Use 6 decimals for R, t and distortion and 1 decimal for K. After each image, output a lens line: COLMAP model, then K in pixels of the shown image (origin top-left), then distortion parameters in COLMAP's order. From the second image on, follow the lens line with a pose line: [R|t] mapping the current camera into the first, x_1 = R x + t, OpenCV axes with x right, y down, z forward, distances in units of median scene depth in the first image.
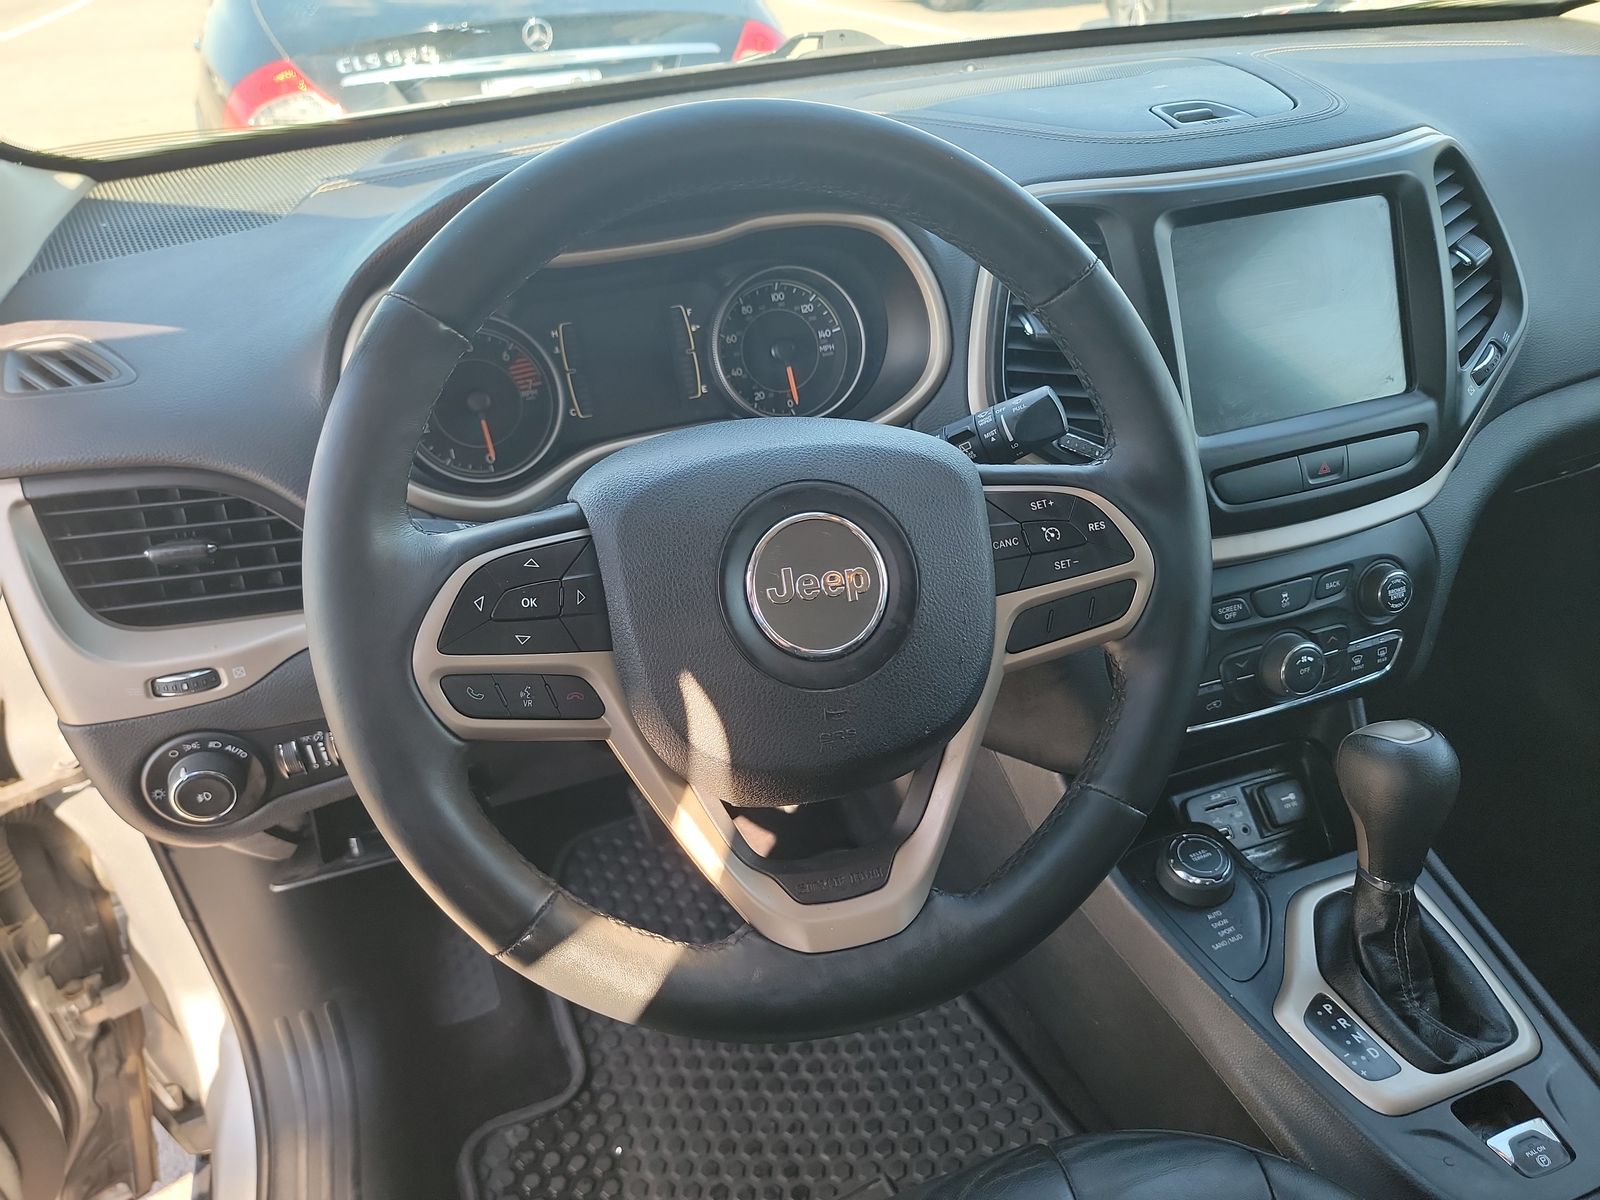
lens RADIAL K [[1043.5, 0, 800.0], [0, 1043.5, 600.0], [0, 0, 1]] dist [0.013009, -0.002474]
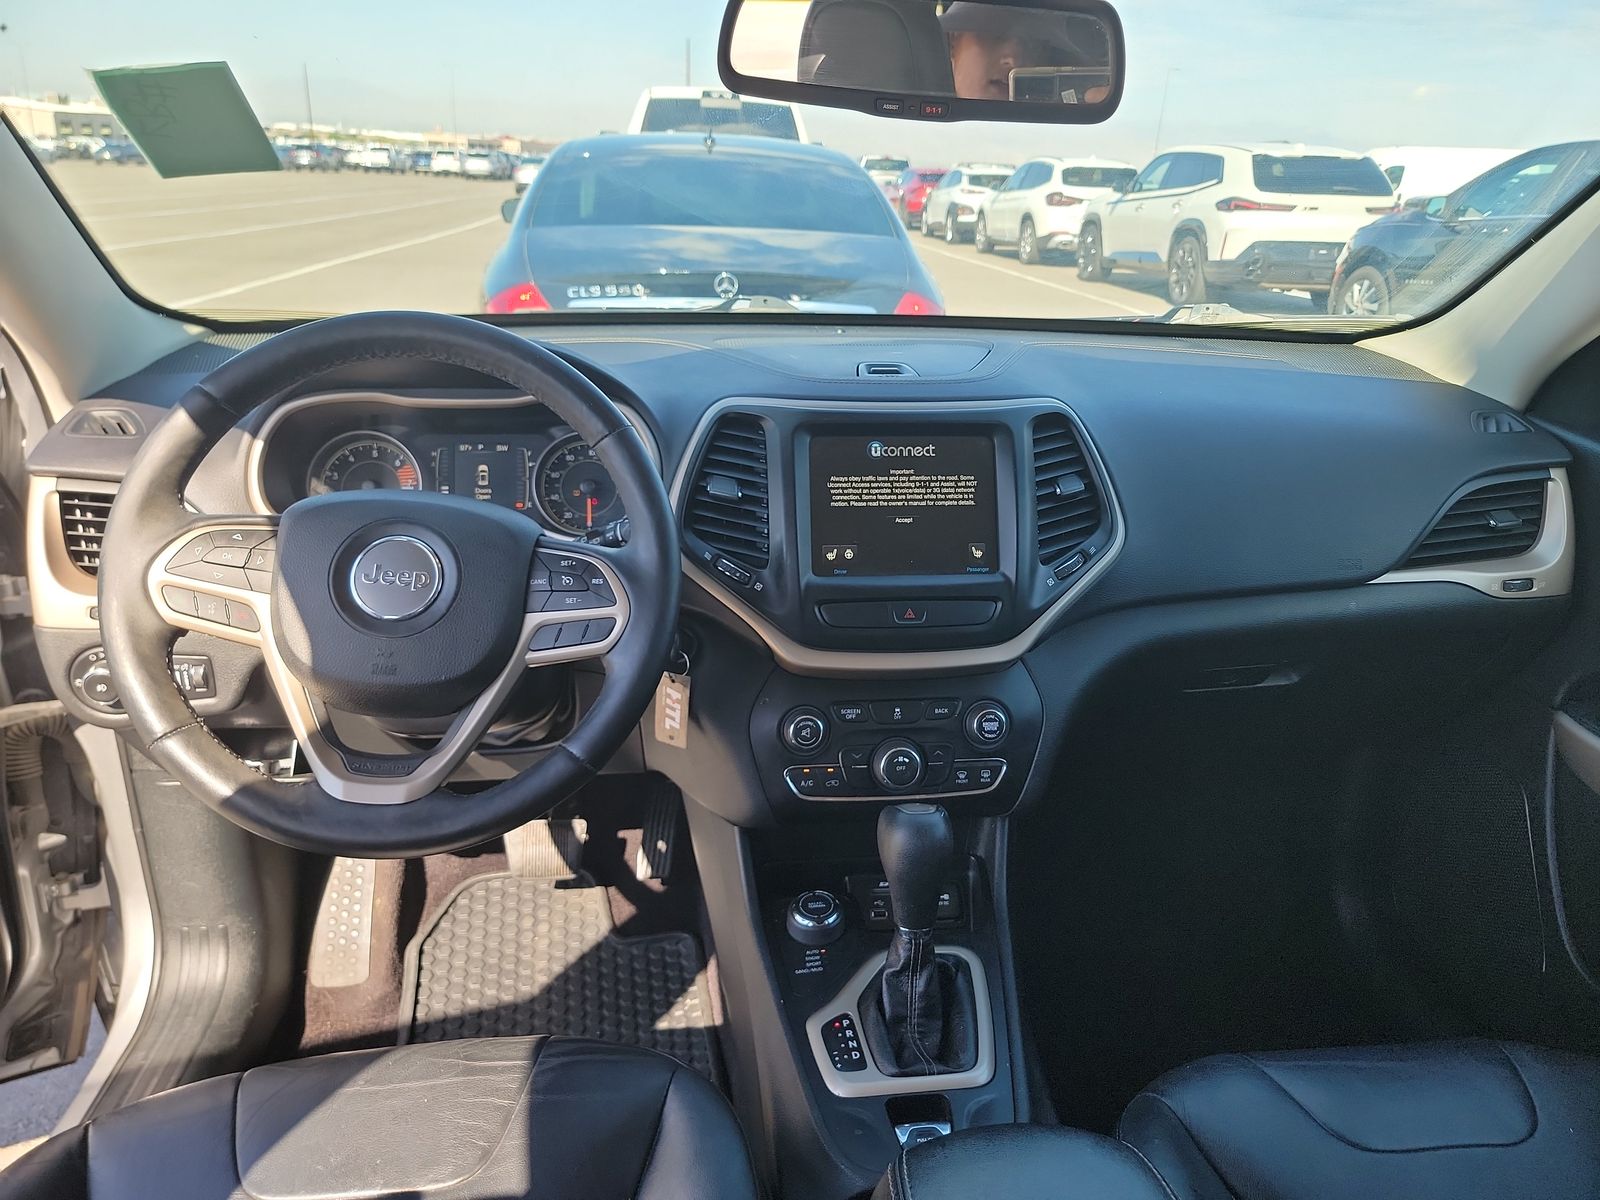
lens RADIAL K [[985.6, 0, 800.0], [0, 985.6, 600.0], [0, 0, 1]] dist [0.038197, -0.036439]
pose [[0.975063, 0.150277, -0.163307, 0.402573], [-0.179668, 0.966484, -0.183380, 0.086368], [0.130275, 0.208148, 0.969383, -0.204067]]
